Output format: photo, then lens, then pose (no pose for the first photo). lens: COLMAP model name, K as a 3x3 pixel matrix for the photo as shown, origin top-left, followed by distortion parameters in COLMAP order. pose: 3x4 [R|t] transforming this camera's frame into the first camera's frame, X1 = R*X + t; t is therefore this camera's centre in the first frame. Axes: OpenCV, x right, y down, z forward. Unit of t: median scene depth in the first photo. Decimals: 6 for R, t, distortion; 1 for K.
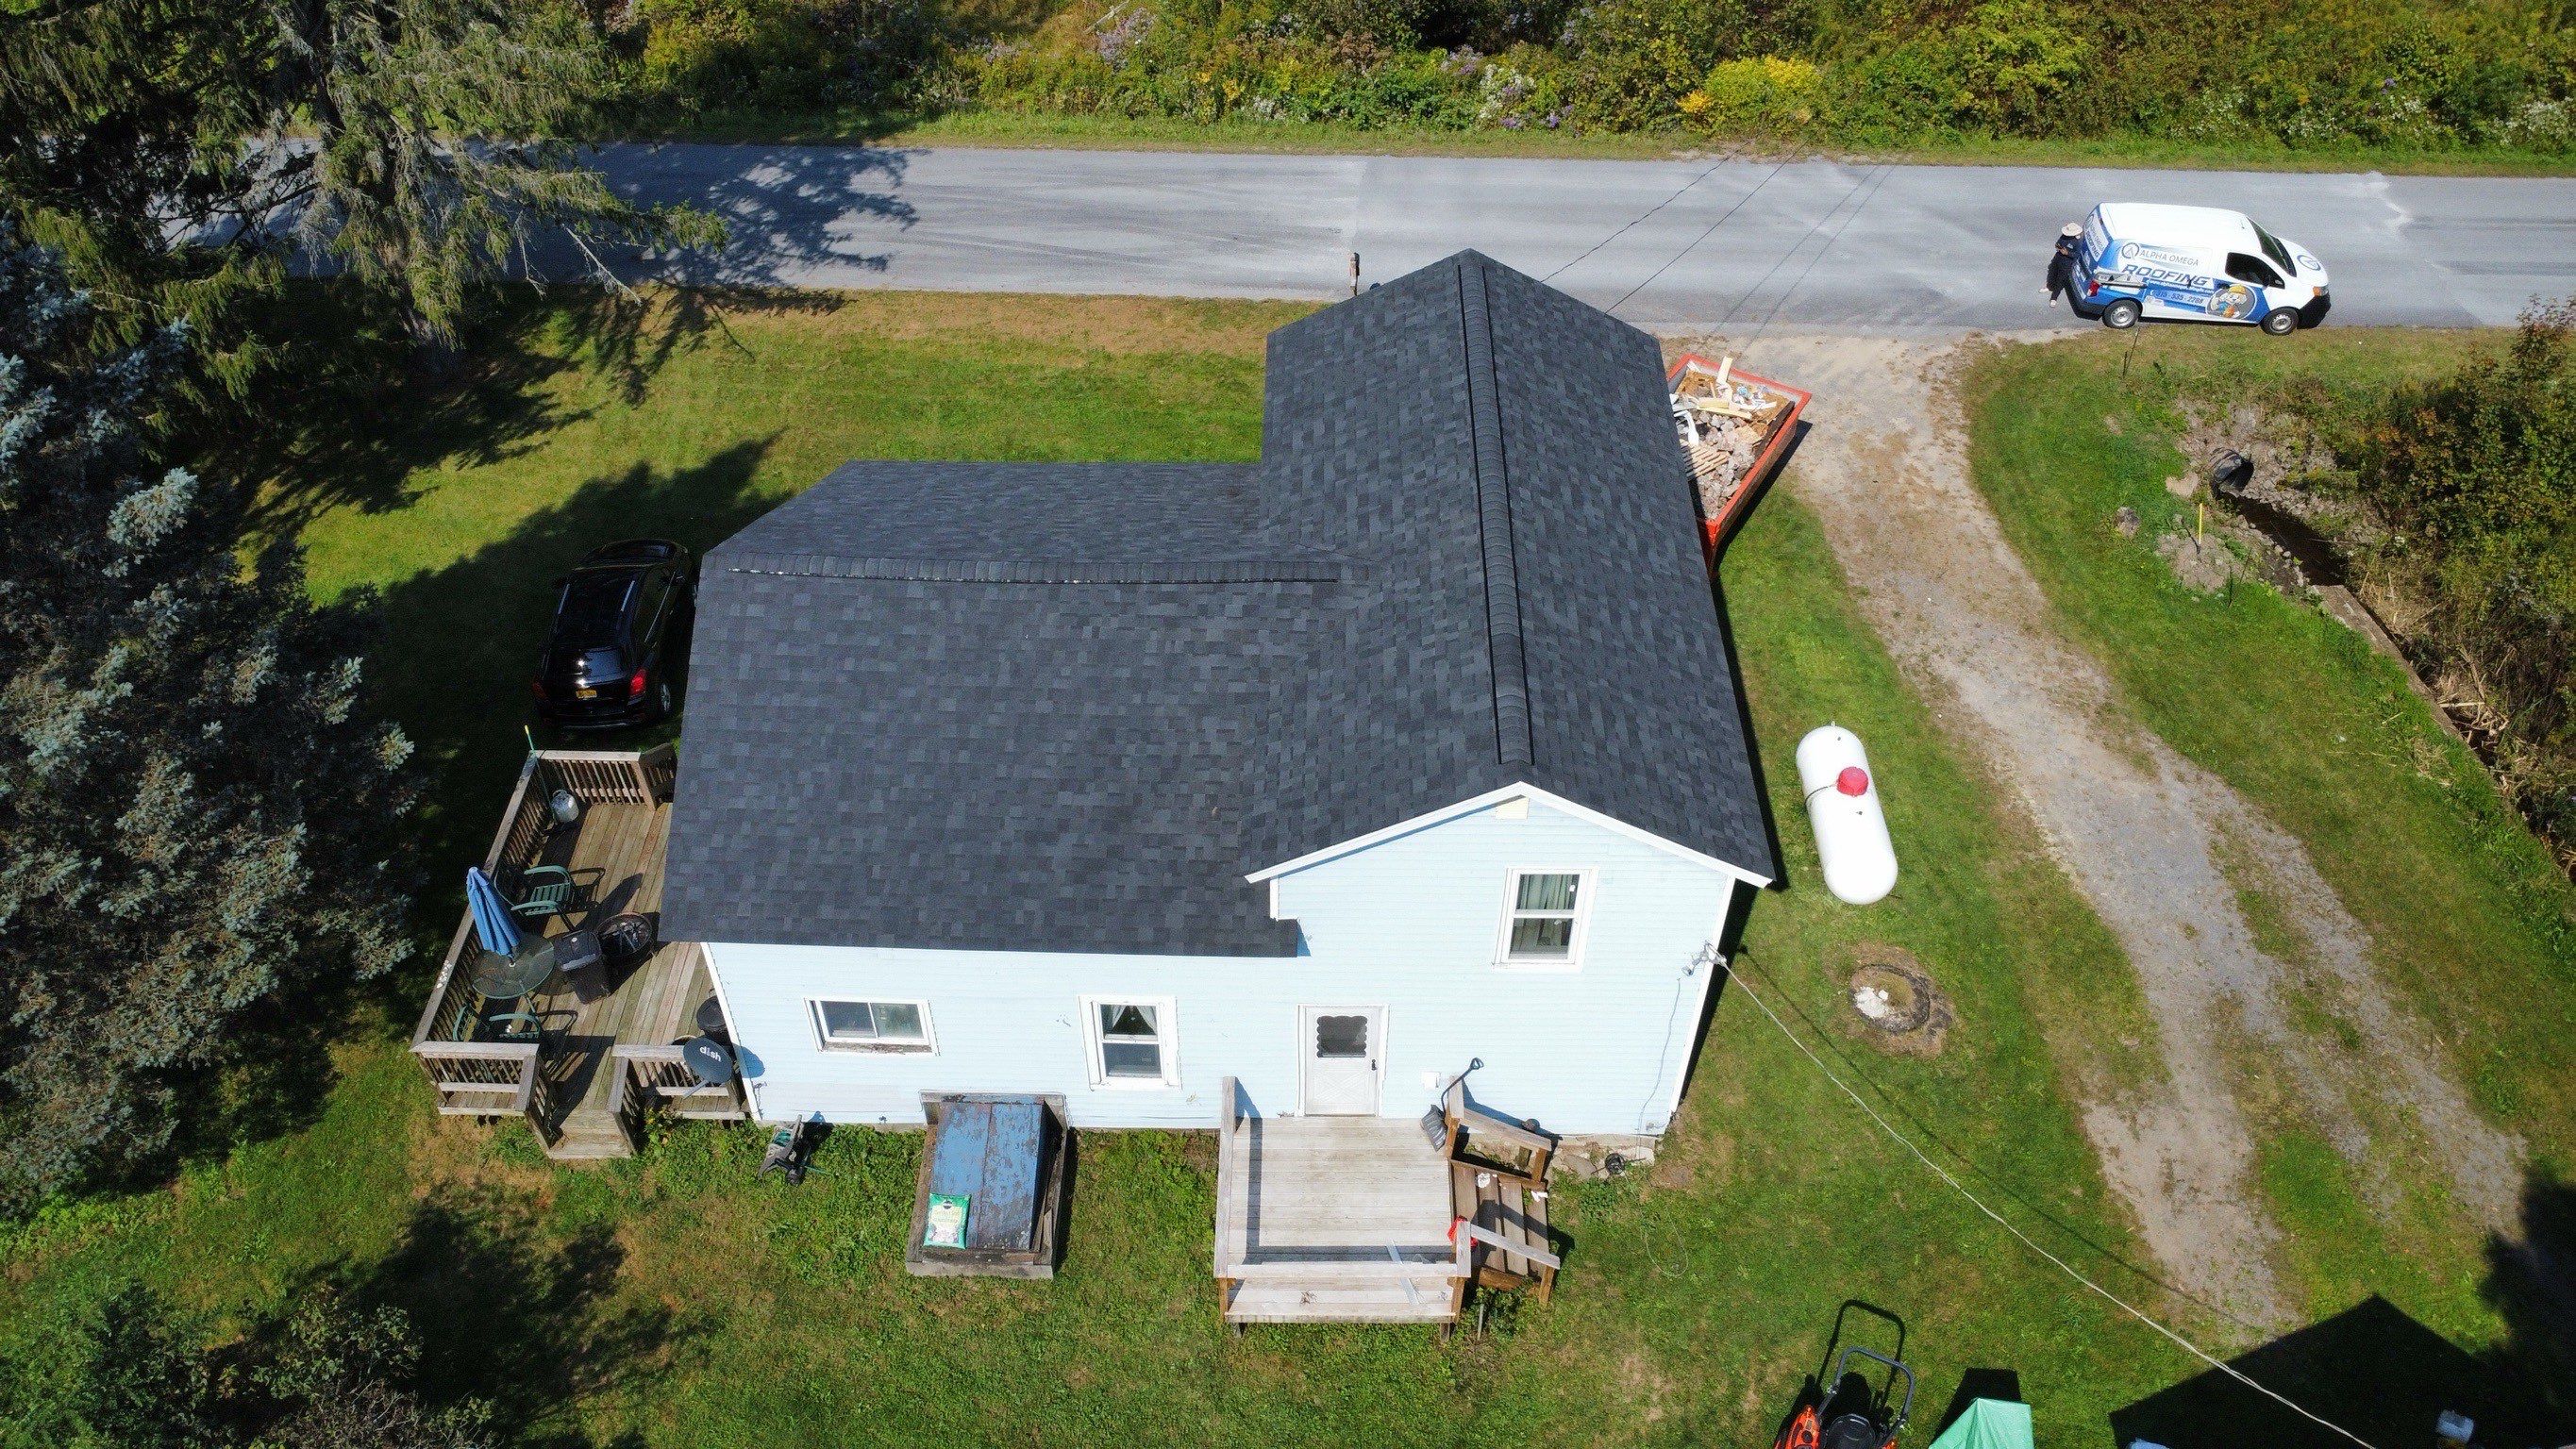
lens RADIAL K [[1869.7, 0, 1284.1], [0, 1869.7, 723.5], [0, 0, 1]] dist [-0.023244, -0.011612]
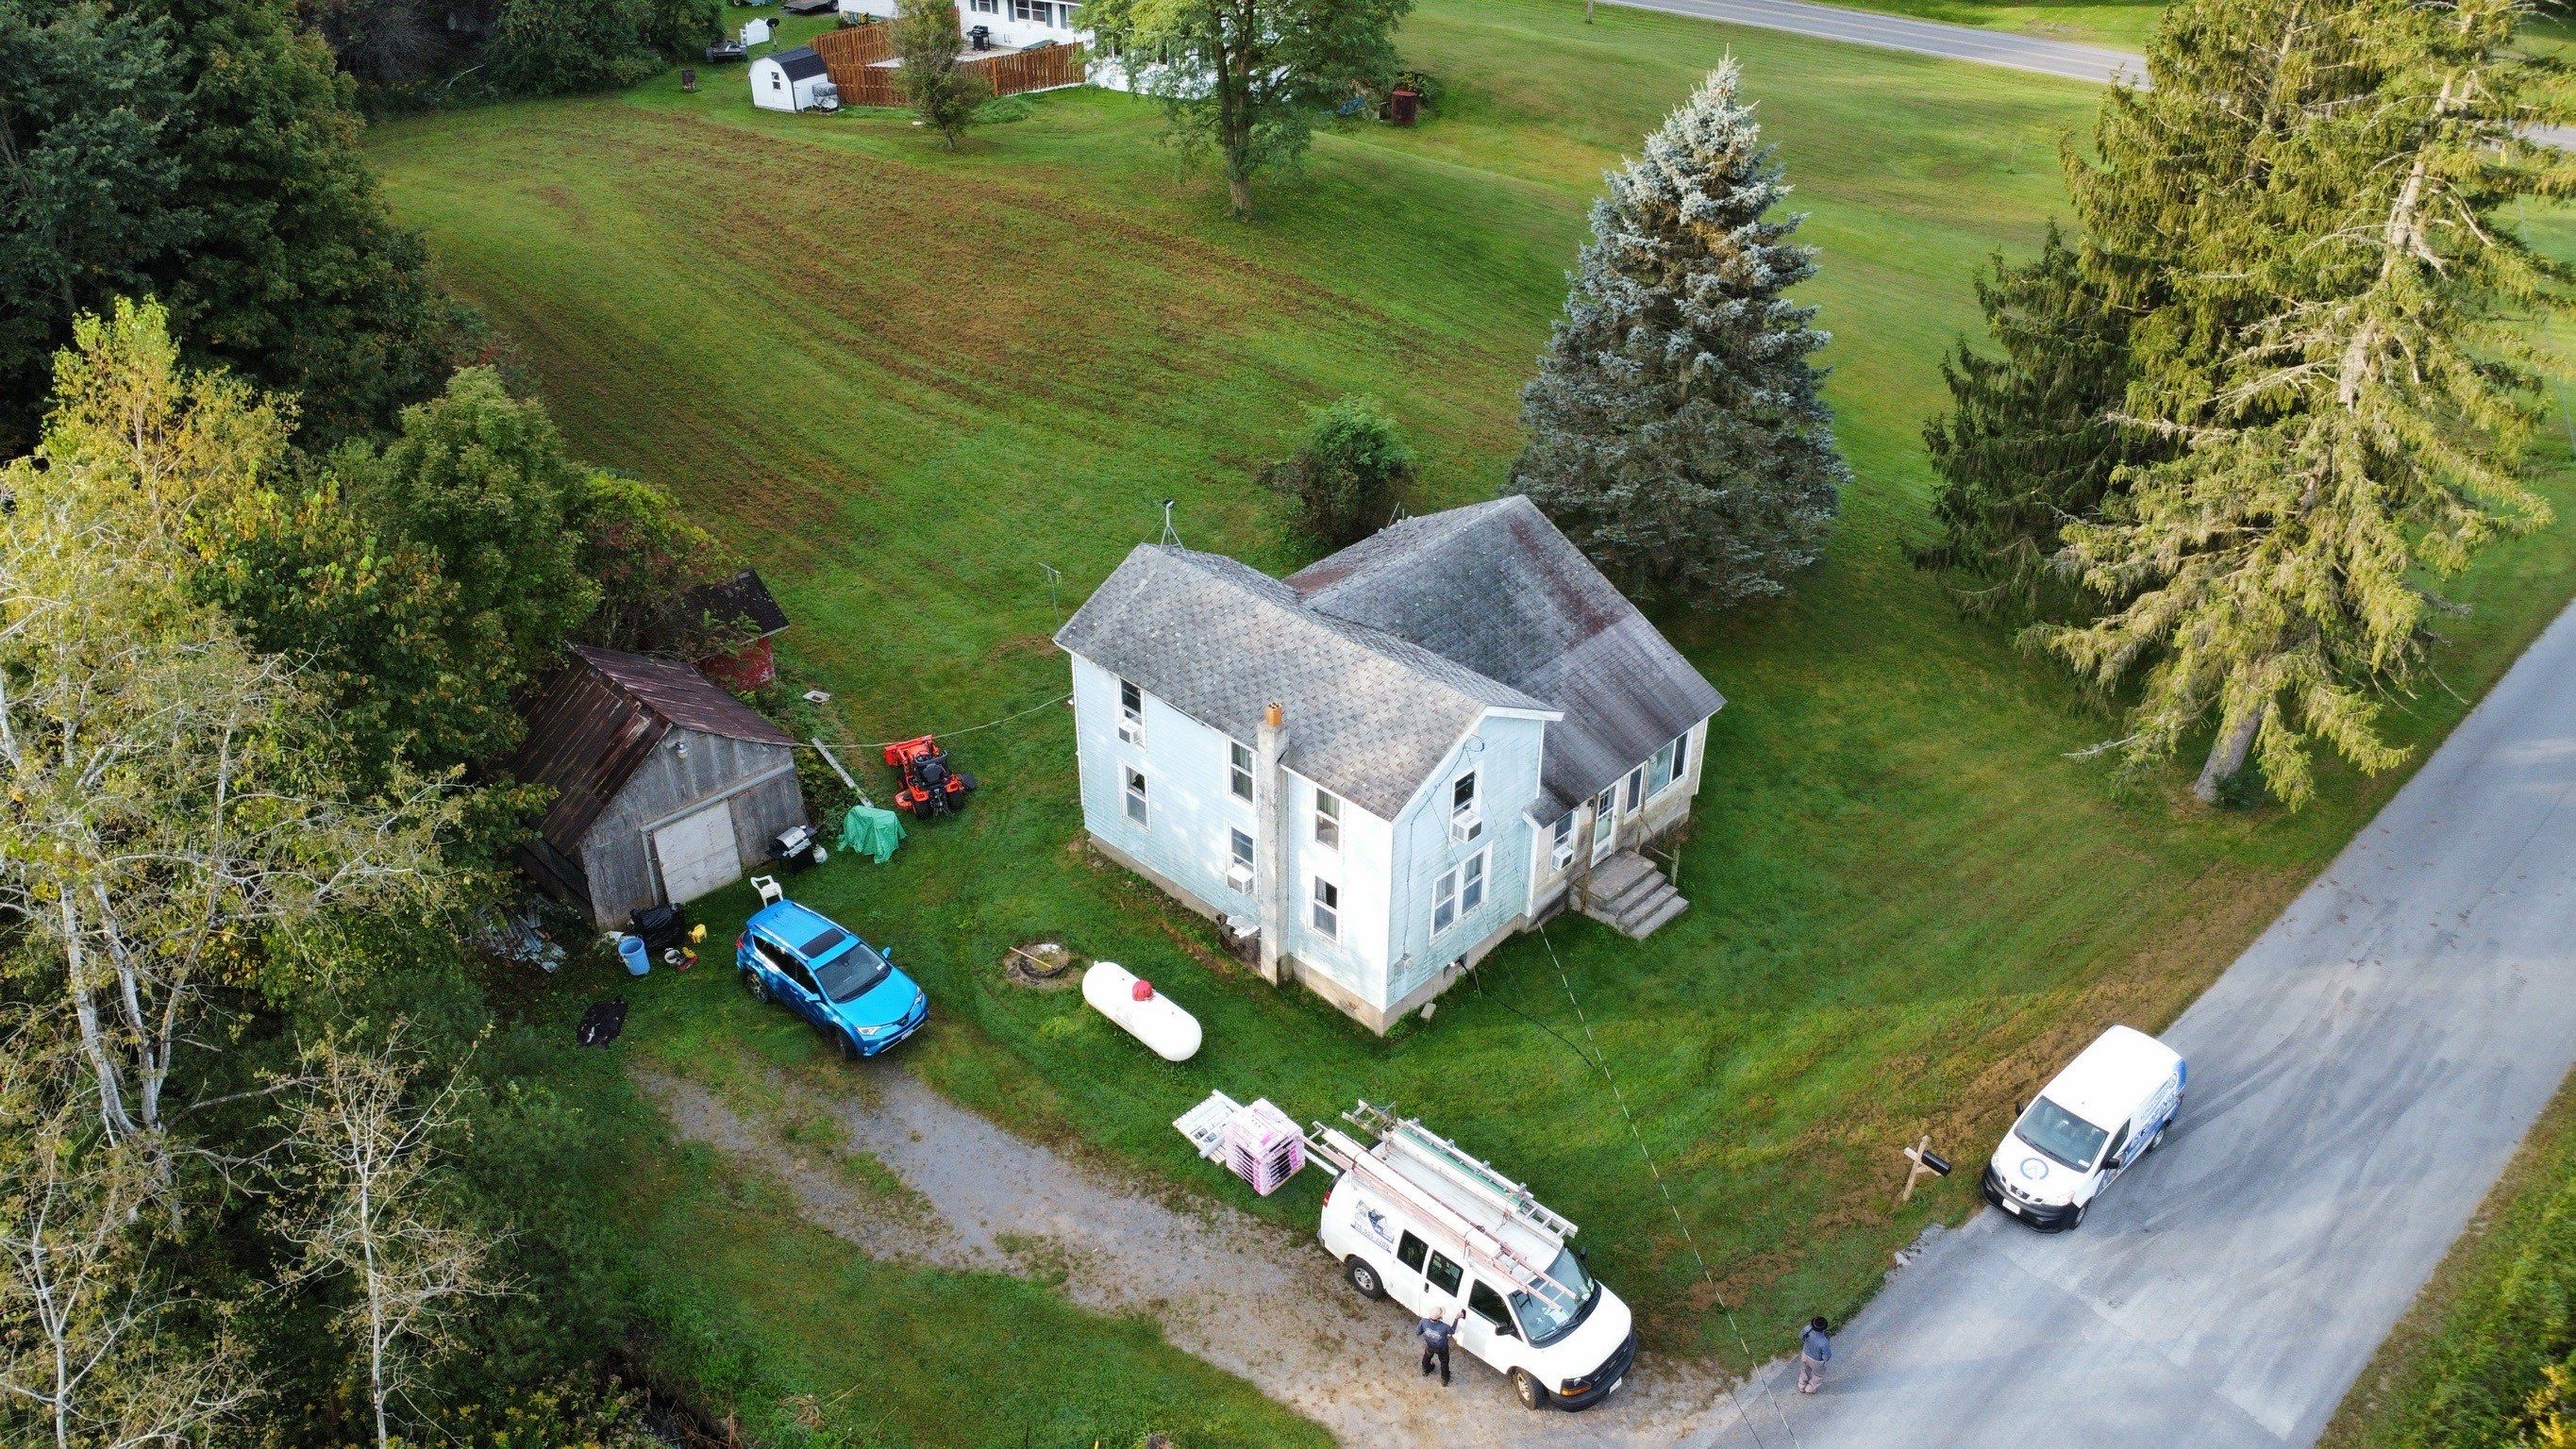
lens RADIAL K [[1869.7, 0, 1293.4], [0, 1869.7, 722.9], [0, 0, 1]] dist [-0.023244, -0.011612]
pose [[-0.679798, 0.386331, -0.623396, 0.771374], [-0.514961, 0.353786, 0.780801, -0.906648], [0.522196, 0.851812, -0.041558, 0.696956]]
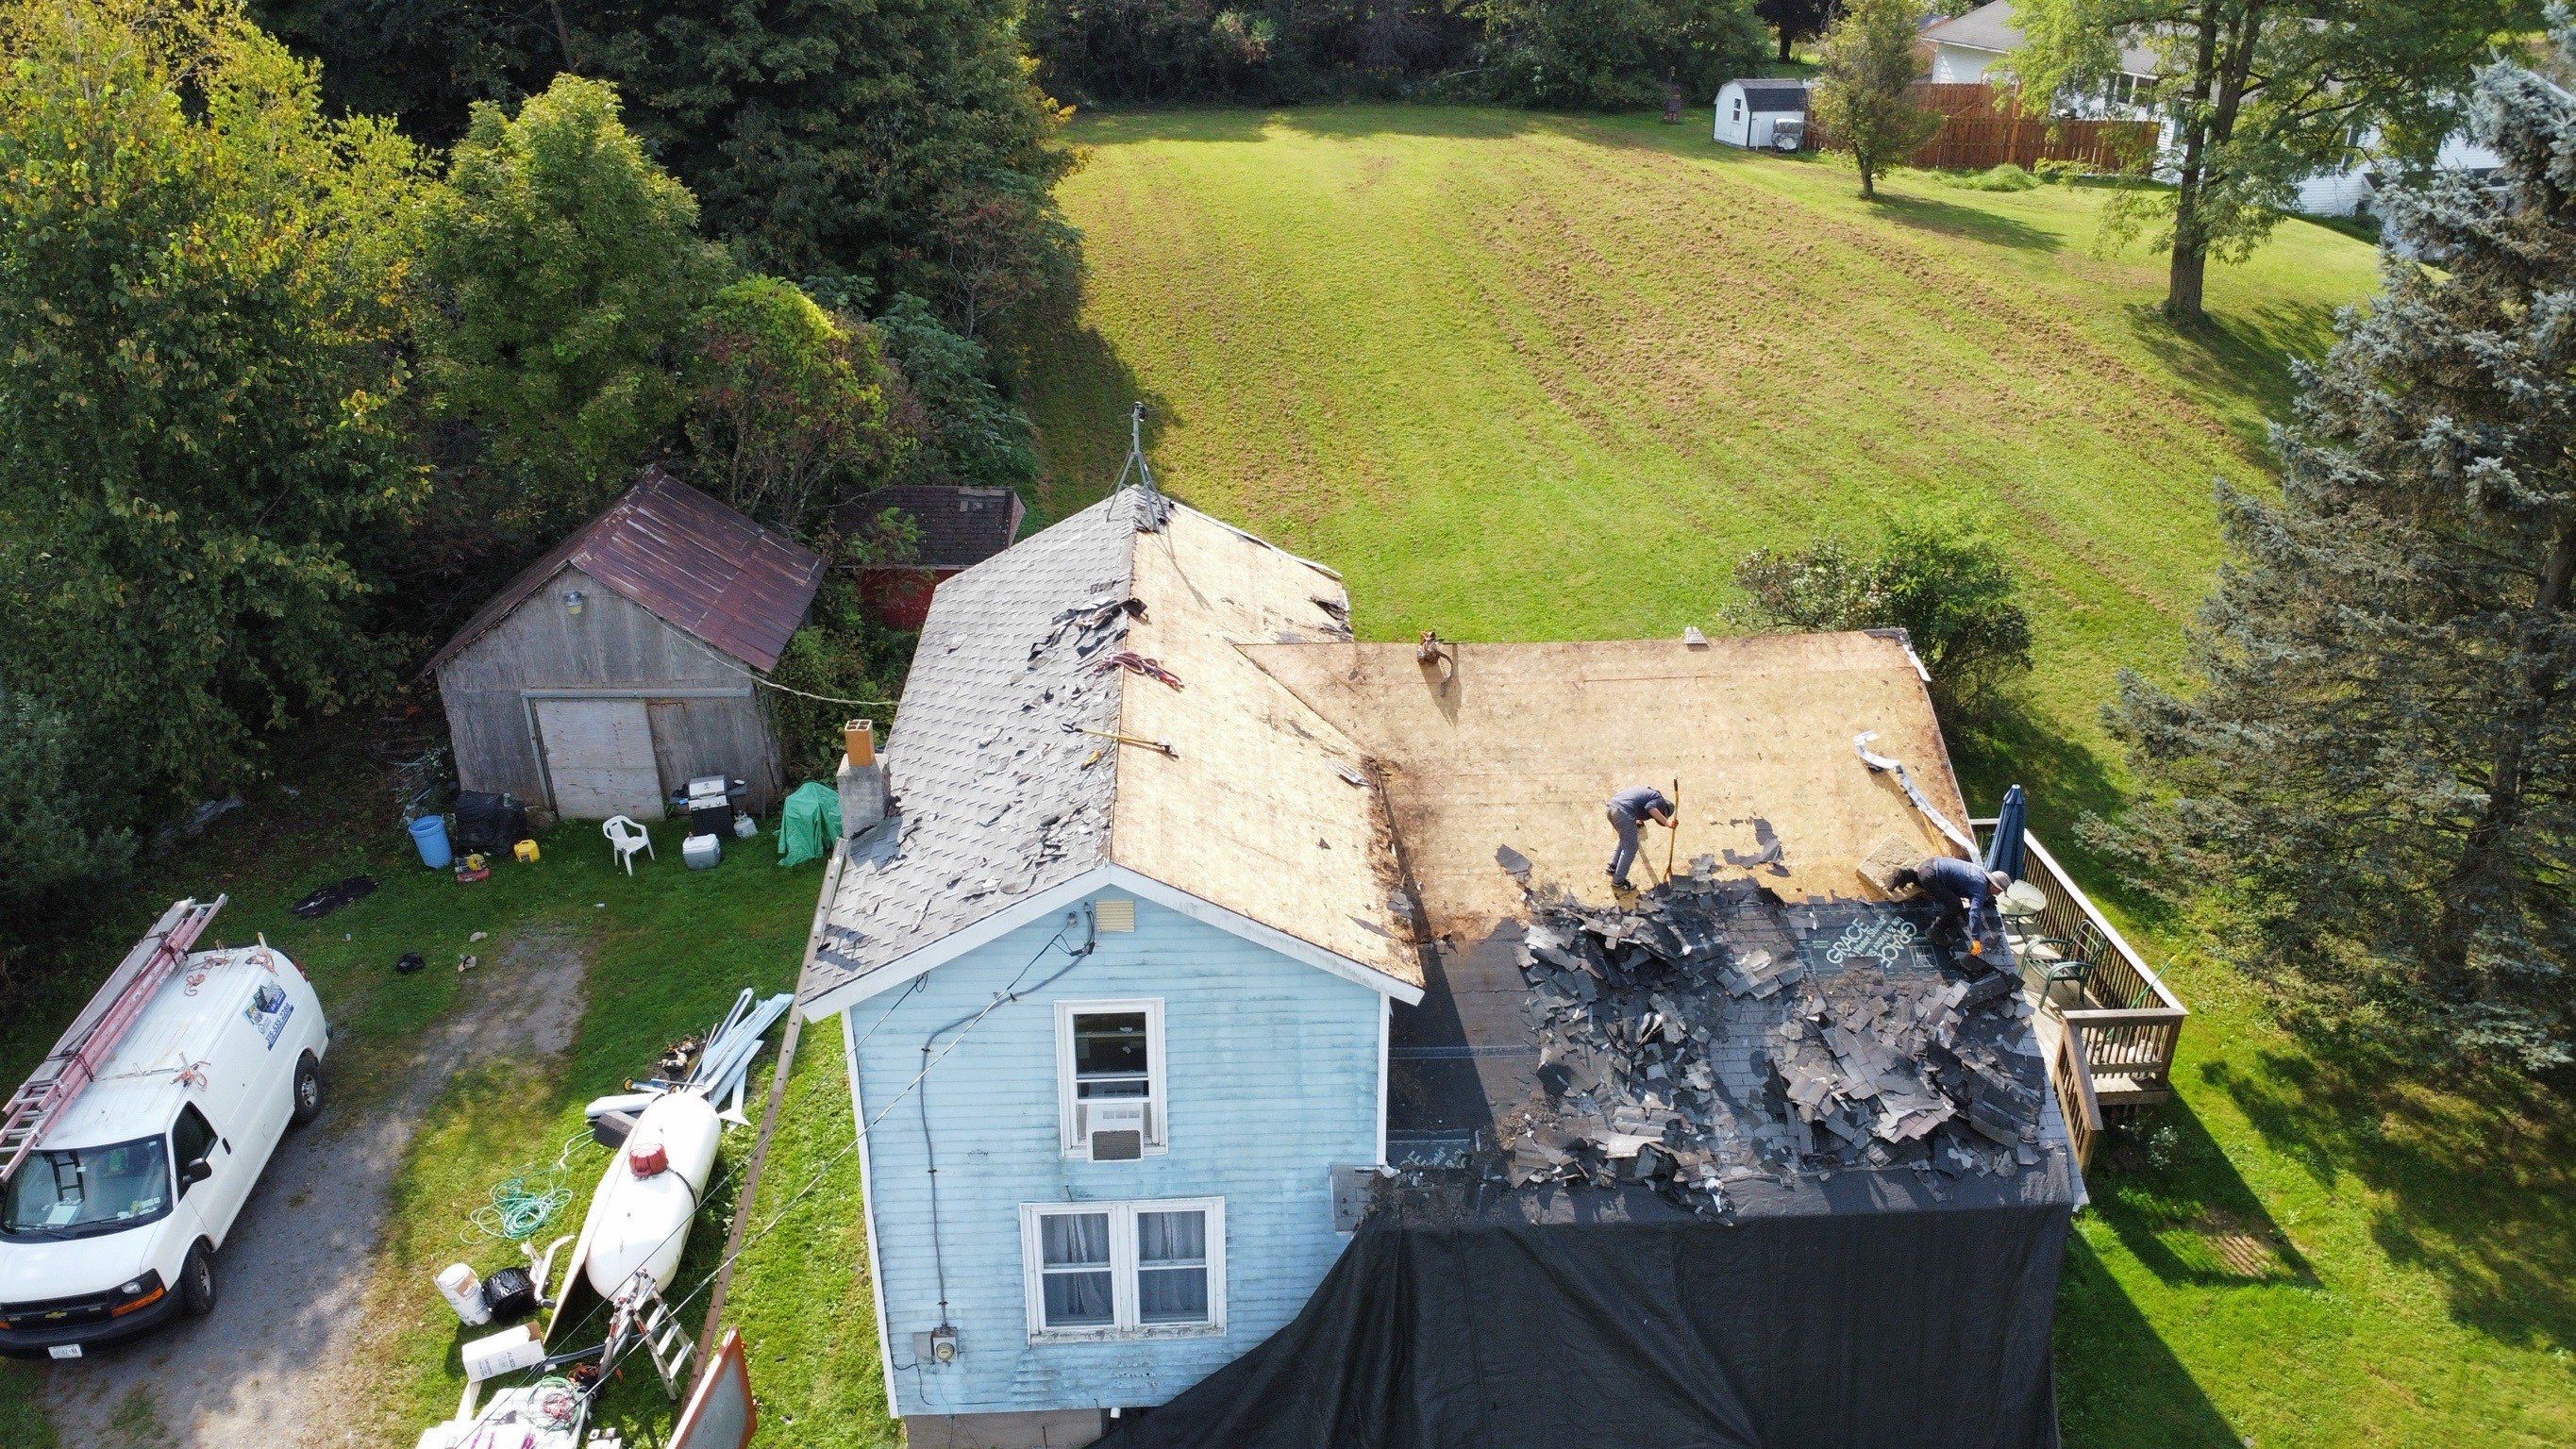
lens RADIAL K [[1869.7, 0, 1285.7], [0, 1869.7, 732.6], [0, 0, 1]] dist [-0.023244, -0.011612]
pose [[-0.997511, 0.023573, -0.066450, 0.057417], [-0.054205, 0.346310, 0.936553, -0.595514], [0.045089, 0.937824, -0.344170, 0.824613]]
